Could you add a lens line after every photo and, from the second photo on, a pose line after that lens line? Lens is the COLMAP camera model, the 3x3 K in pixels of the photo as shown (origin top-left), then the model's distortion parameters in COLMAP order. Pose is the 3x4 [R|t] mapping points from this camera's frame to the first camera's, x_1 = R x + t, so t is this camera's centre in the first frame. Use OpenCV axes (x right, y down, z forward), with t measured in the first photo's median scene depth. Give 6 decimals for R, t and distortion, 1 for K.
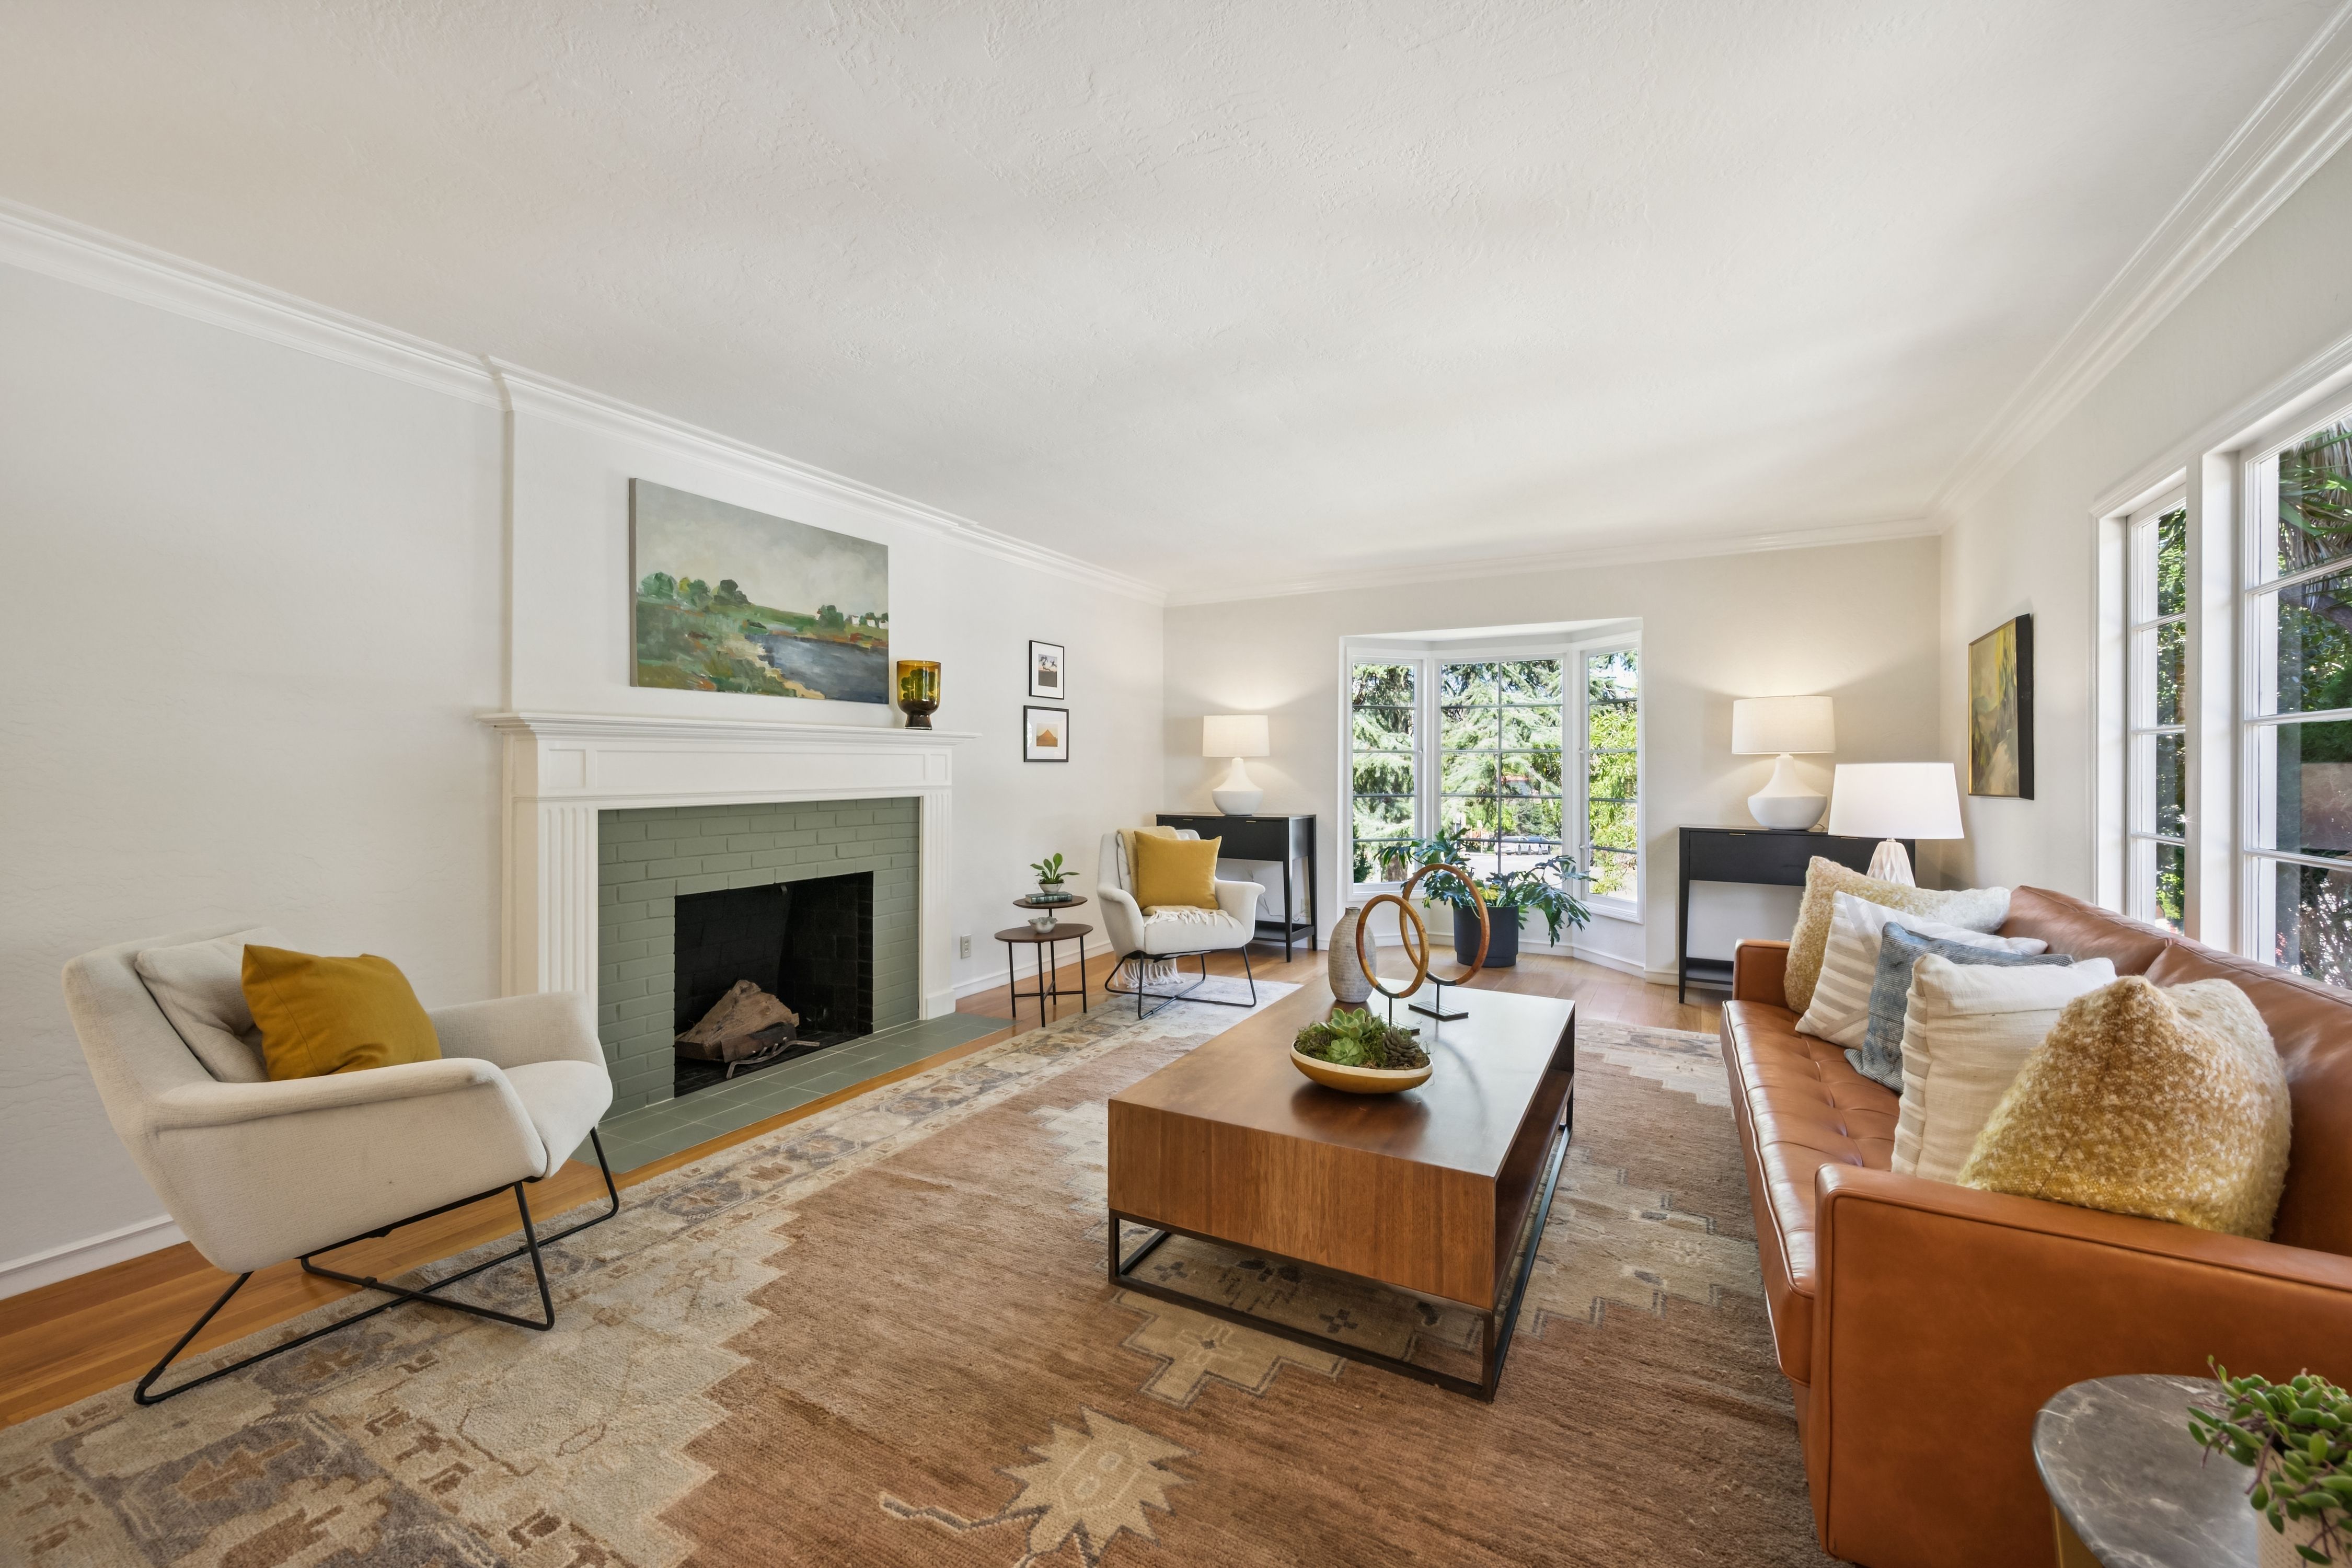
lens RADIAL K [[939.4, 0, 1179.3], [0, 939.4, 771.0], [0, 0, 1]] dist [-0.001171, -0.000006]
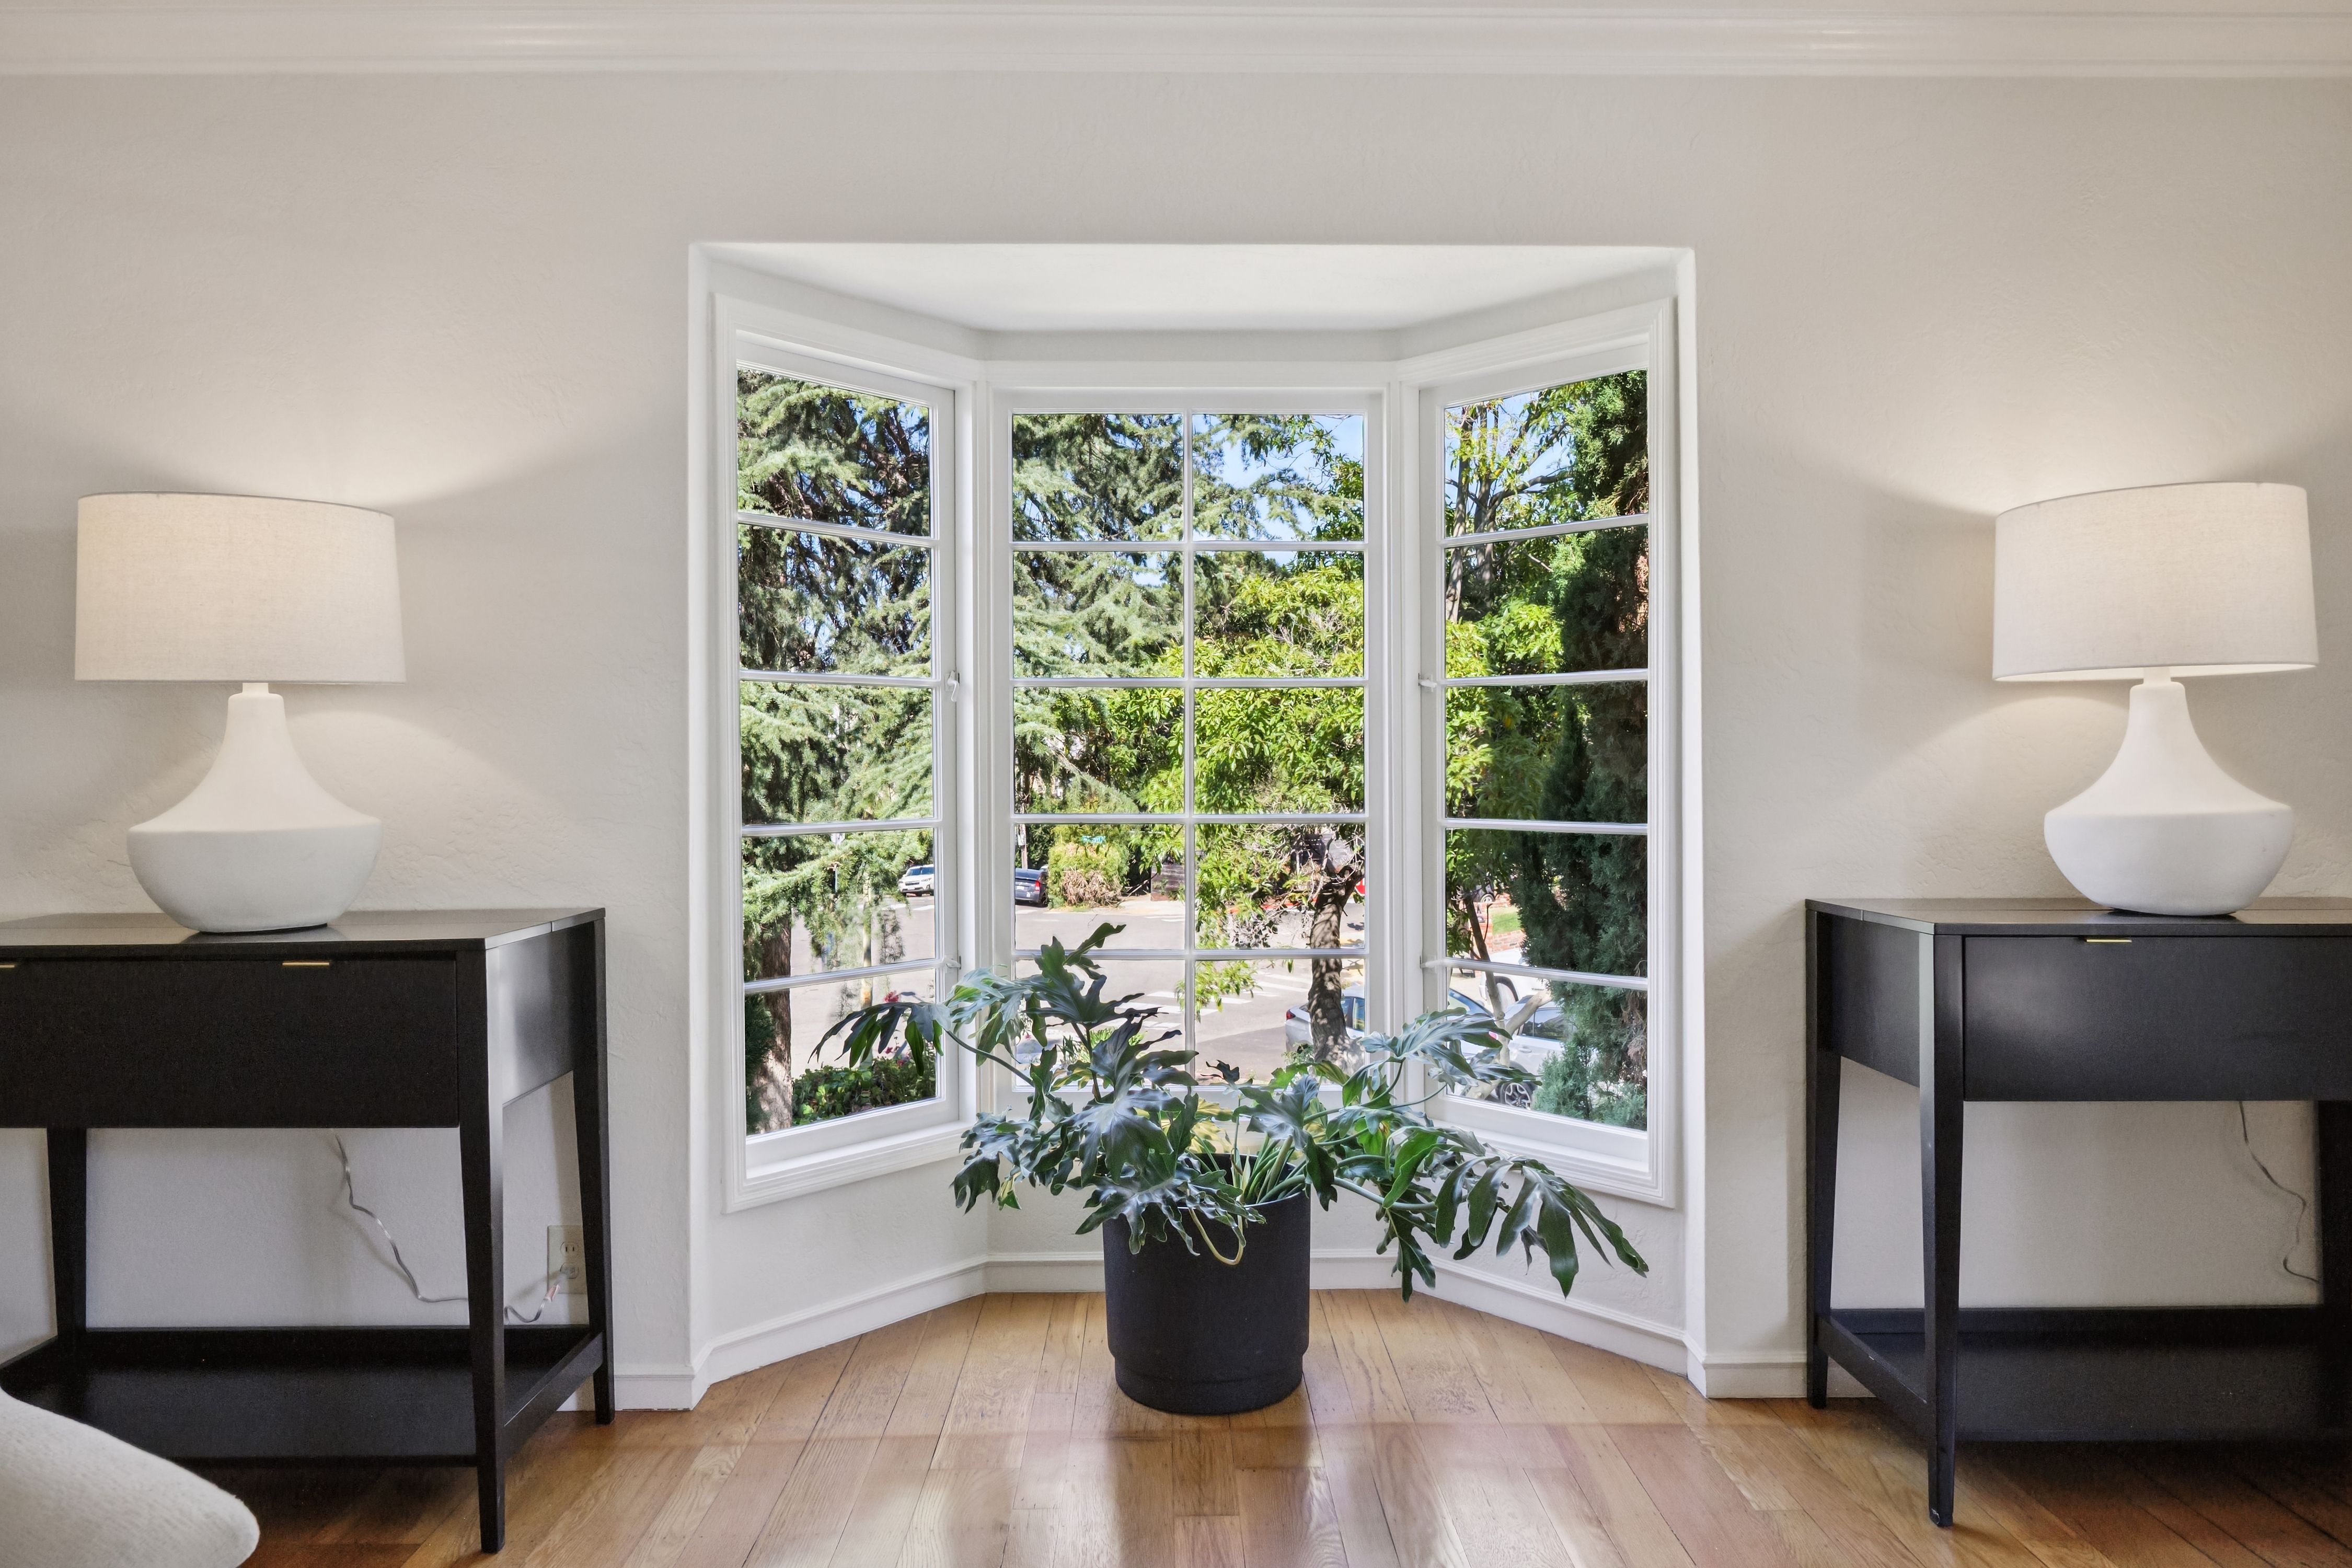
lens RADIAL K [[1503.2, 0, 1173.9], [0, 1503.2, 786.6], [0, 0, 1]] dist [-0.023877, -0.000166]
pose [[0.869231, -0.015383, 0.494166, 0.140519], [0.007484, 0.999811, 0.017959, 0.010573], [-0.494349, -0.011912, 0.869182, 1.001008]]
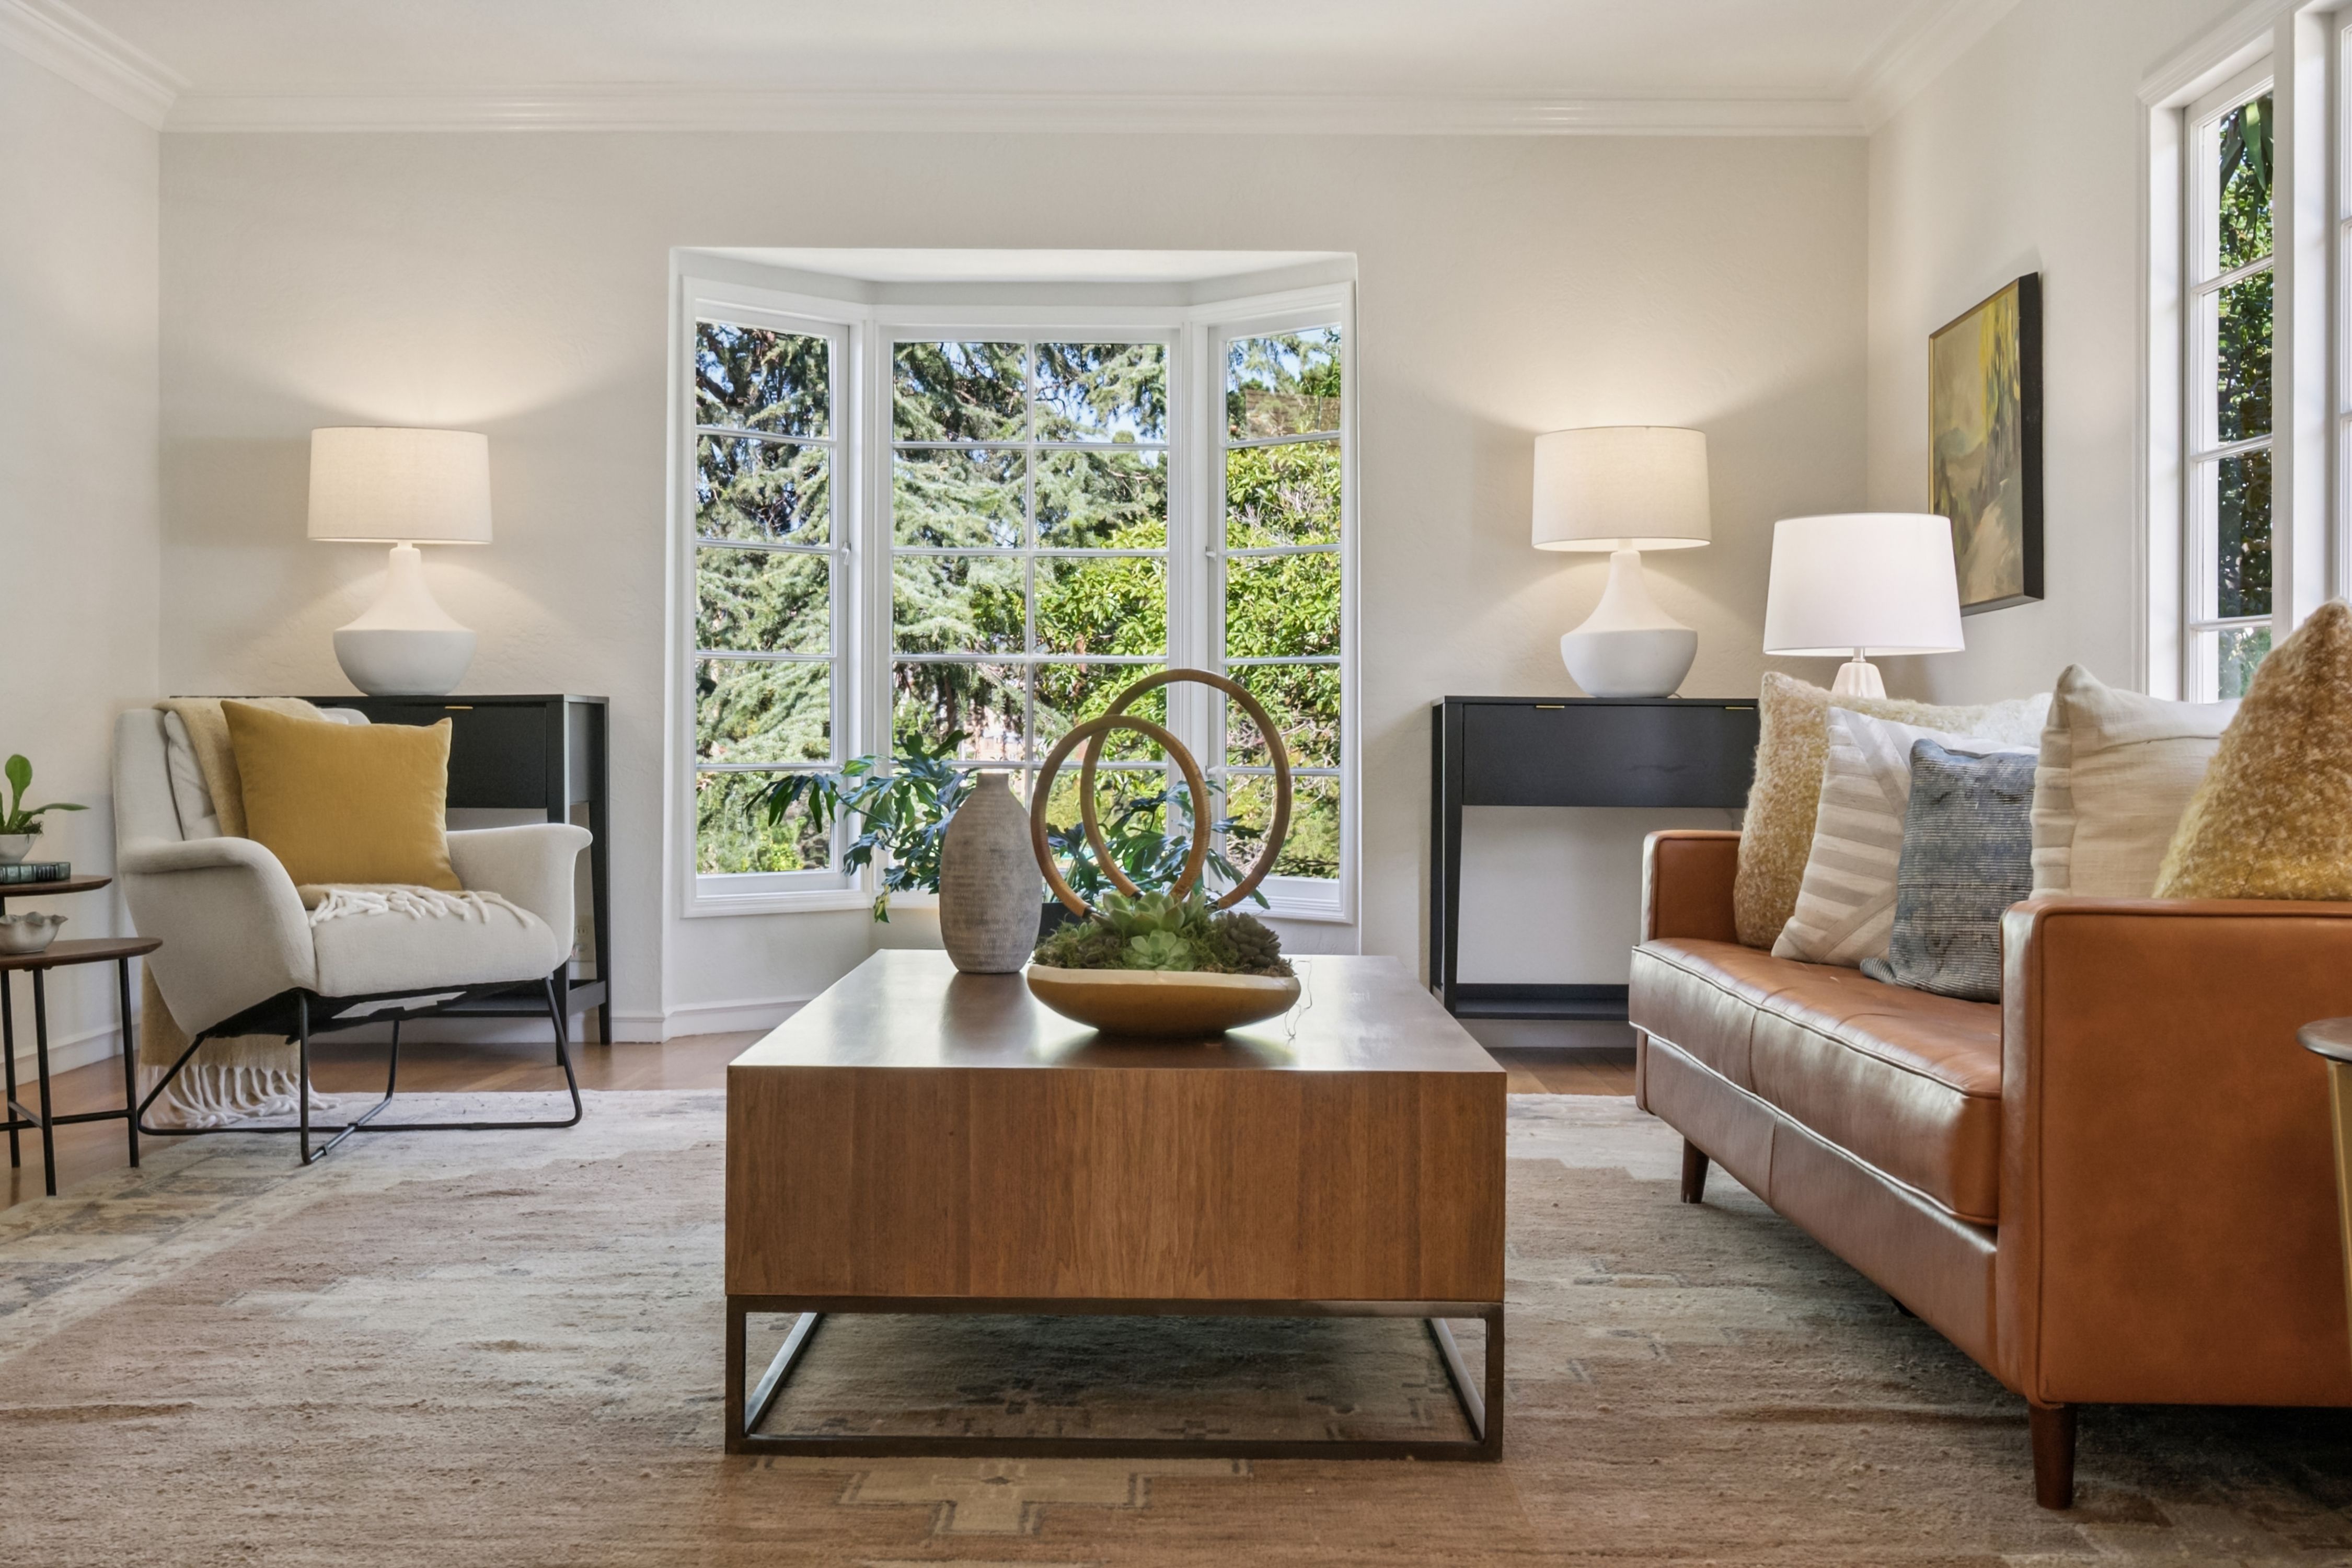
lens RADIAL K [[2714.1, 0, 1187.5], [0, 2714.1, 730.5], [0, 0, 1]] dist [-0.005095, 0.000659]
pose [[0.879241, 0.002165, 0.476372, -0.326018], [-0.001234, 0.999997, -0.002267, 0.112948], [-0.476375, 0.001405, 0.879241, -0.198071]]
